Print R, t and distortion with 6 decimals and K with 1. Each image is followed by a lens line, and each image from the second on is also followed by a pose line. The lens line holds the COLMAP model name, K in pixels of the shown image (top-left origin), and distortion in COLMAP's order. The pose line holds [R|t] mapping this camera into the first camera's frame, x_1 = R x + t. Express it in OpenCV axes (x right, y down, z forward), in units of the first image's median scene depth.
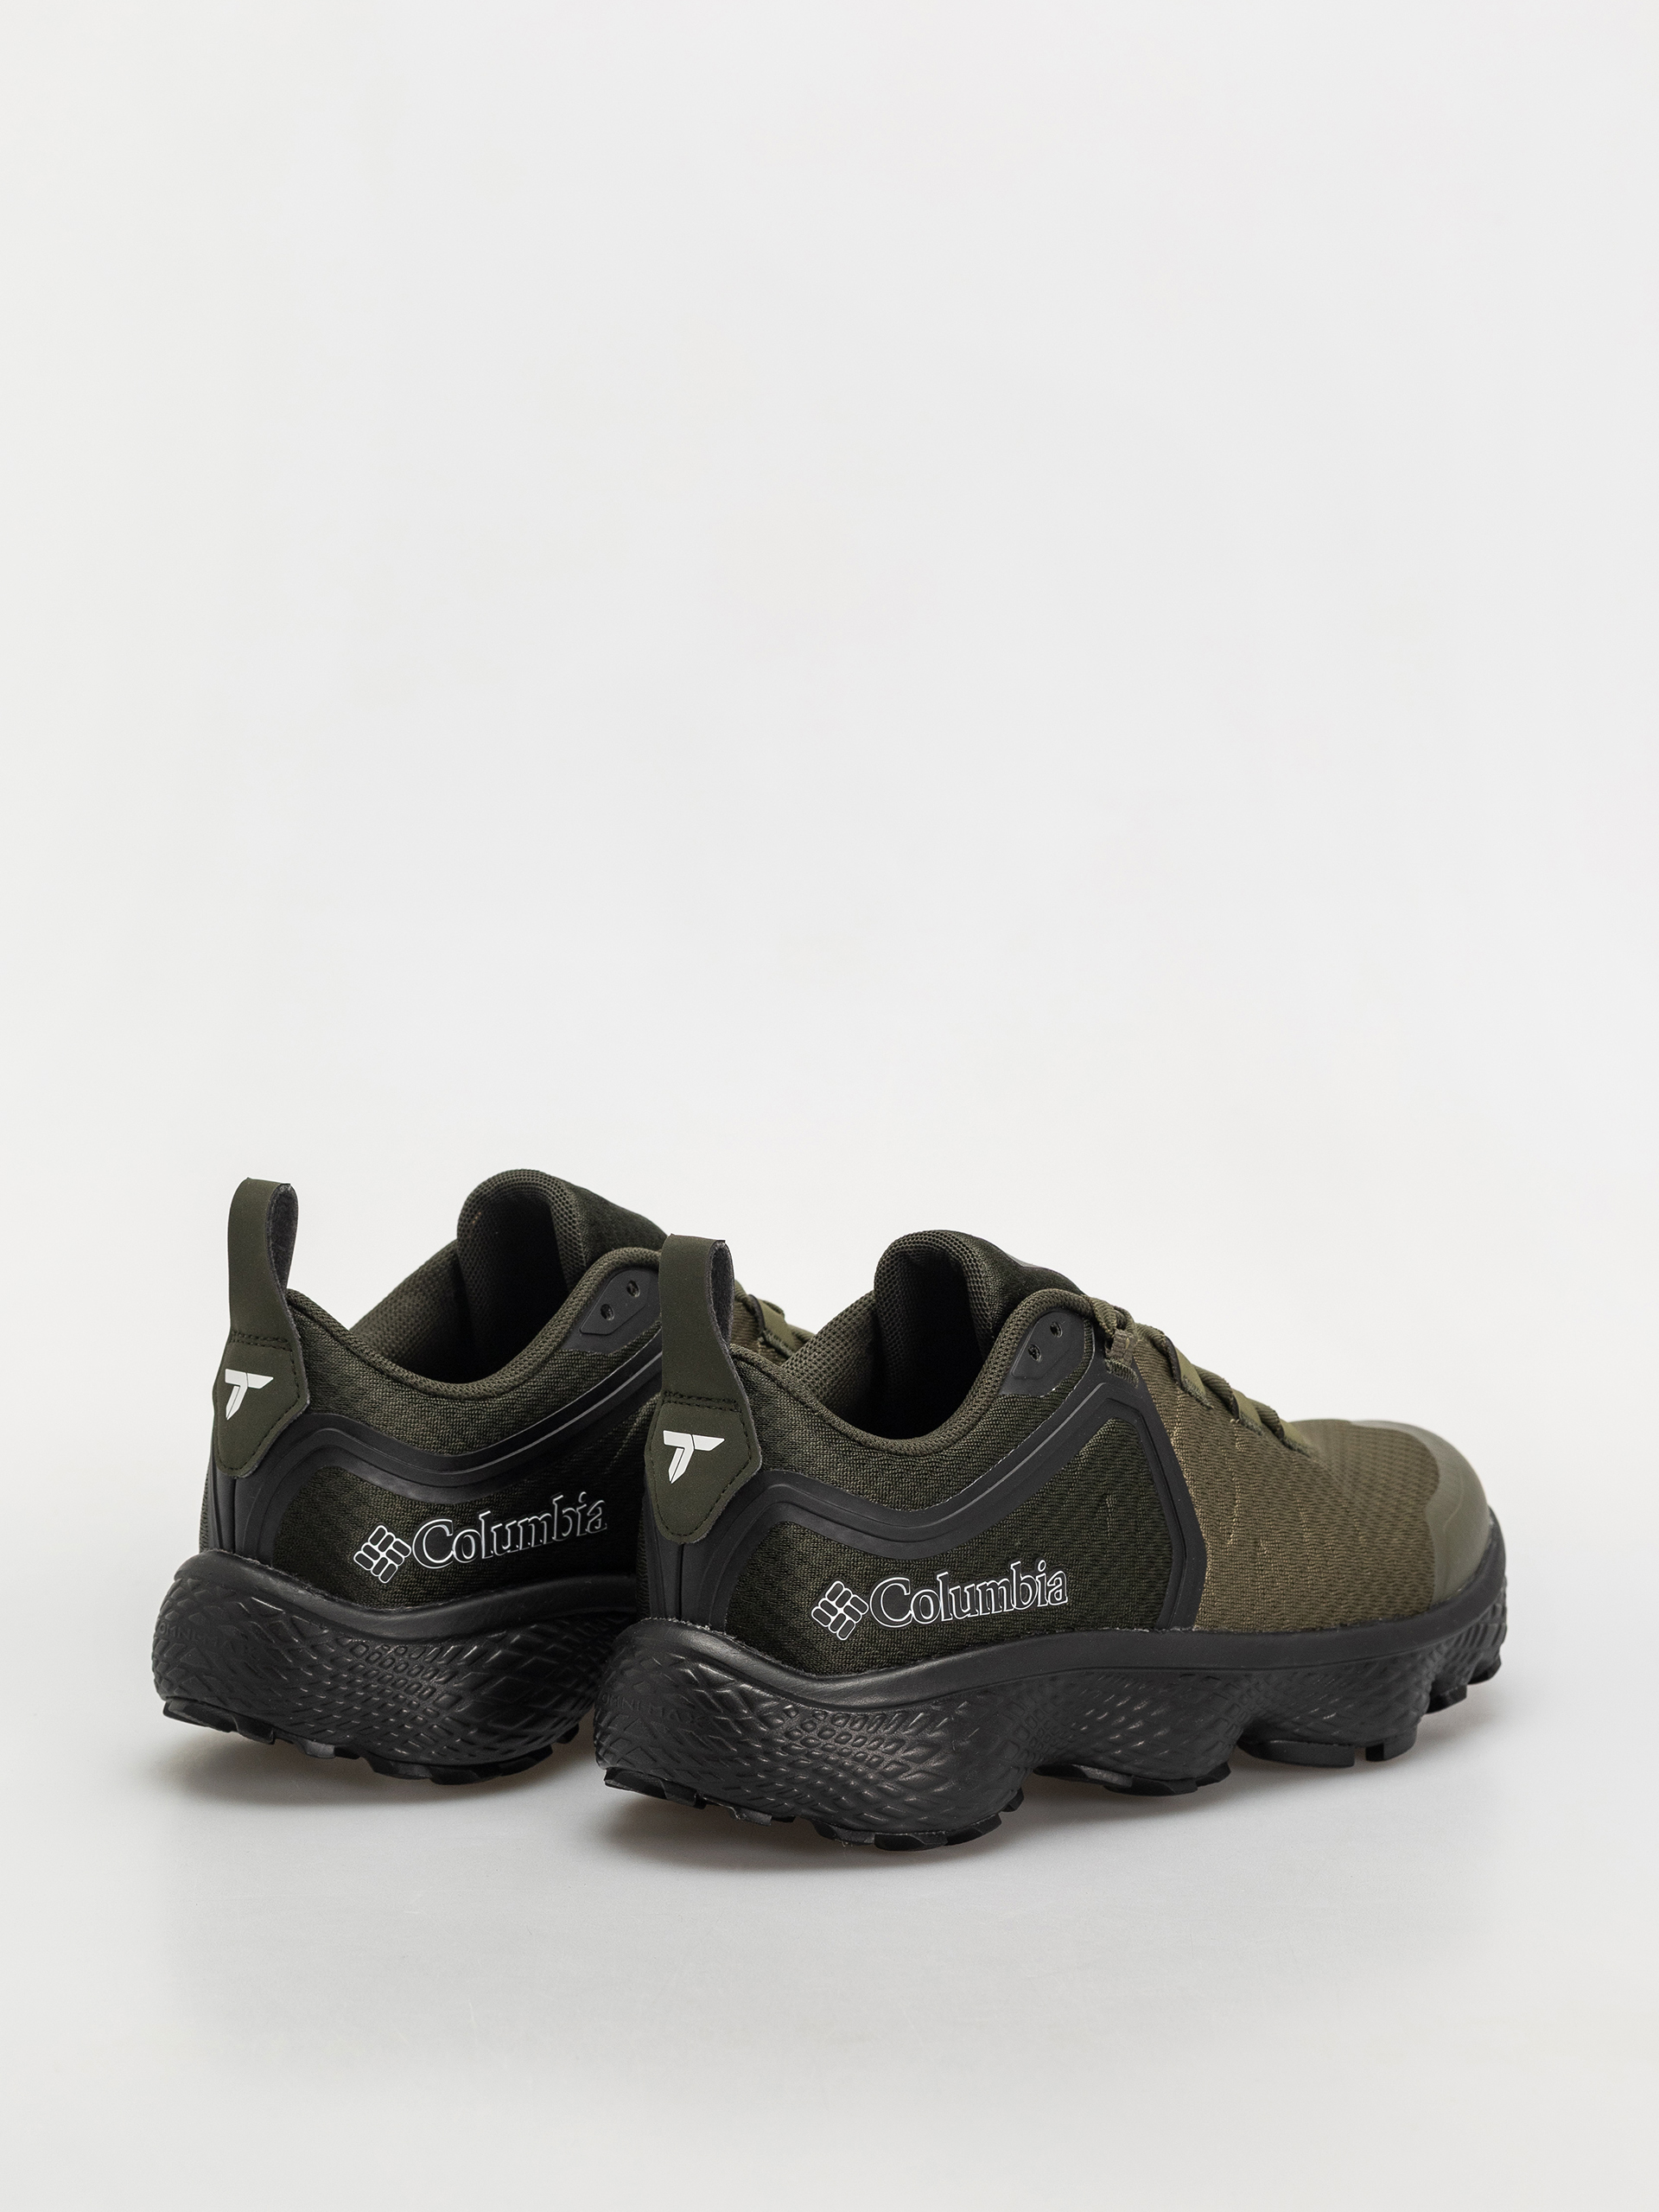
lens RADIAL K [[5276.5, 0, 829.5], [0, 5276.5, 1106.0], [0, 0, 1]] dist [-0.672112, 0.000952]
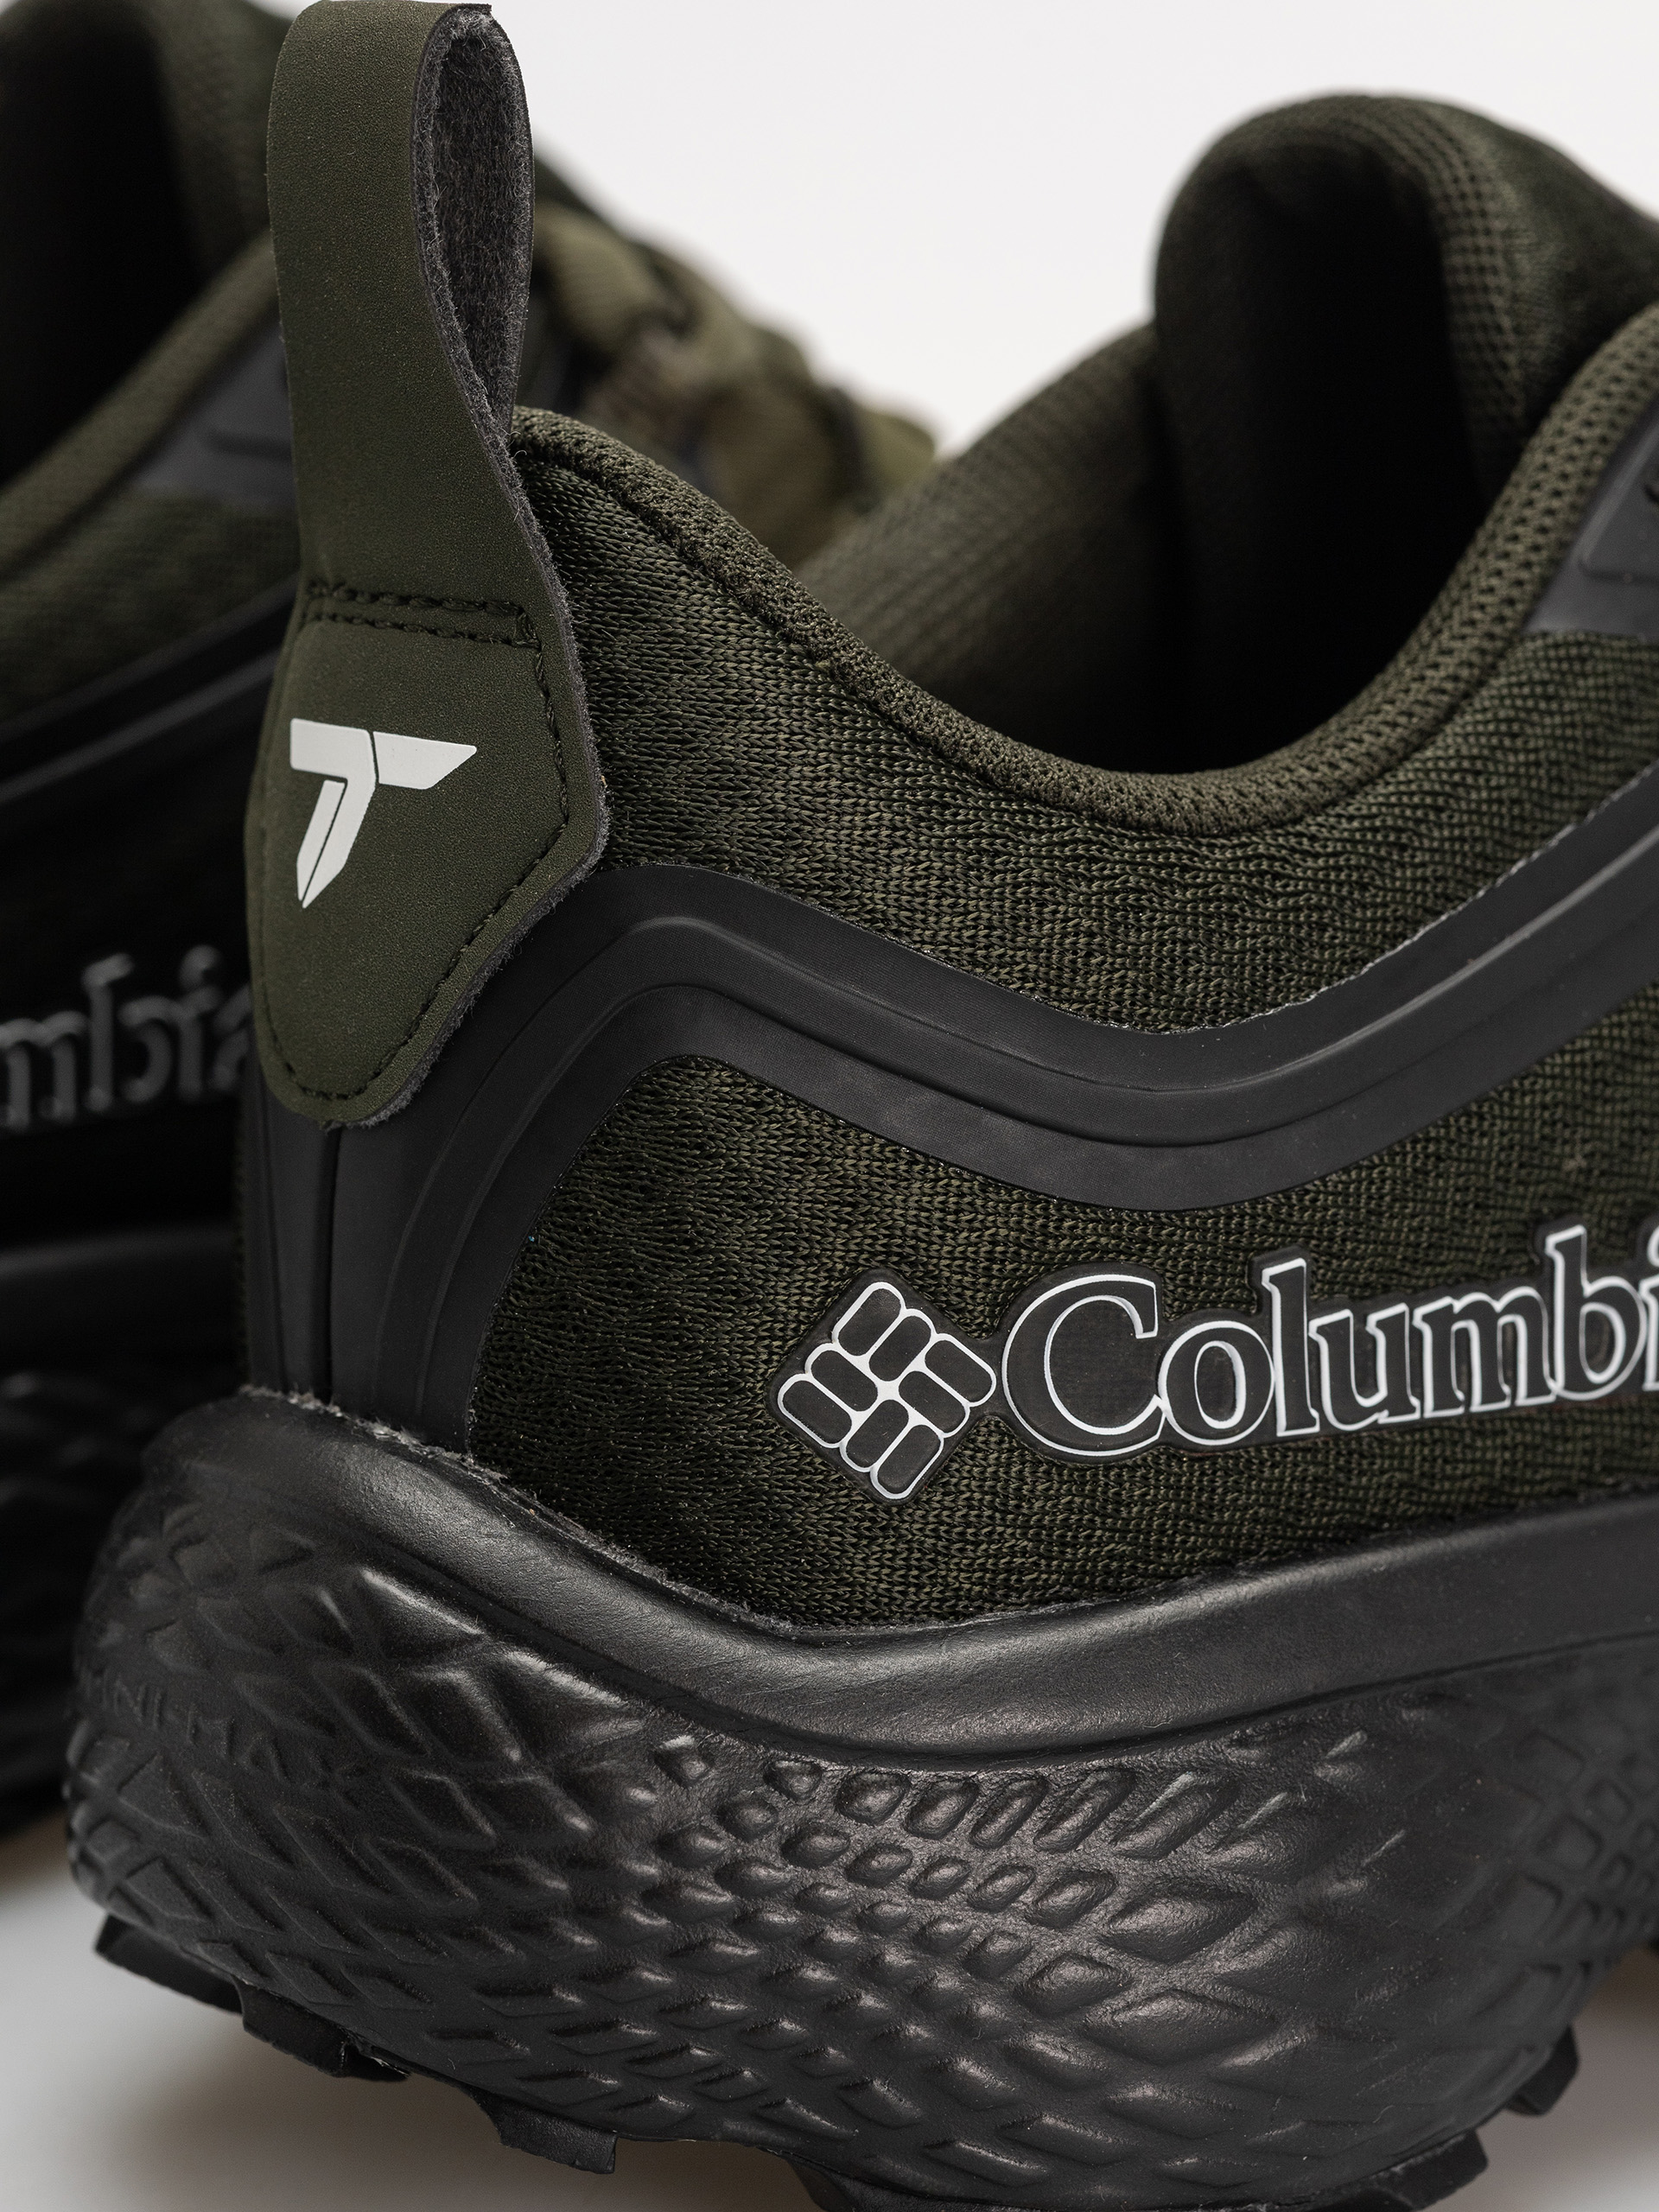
lens RADIAL K [[5322.3, 0, 831.8], [0, 5322.3, 1187.2], [0, 0, 1]] dist [0.082897, 0.175387]
pose [[0.986702, 0.031935, -0.159371, 0.042898], [-0.016591, 0.995176, 0.096694, 0.058781], [0.161690, -0.092764, 0.982472, 0.726074]]
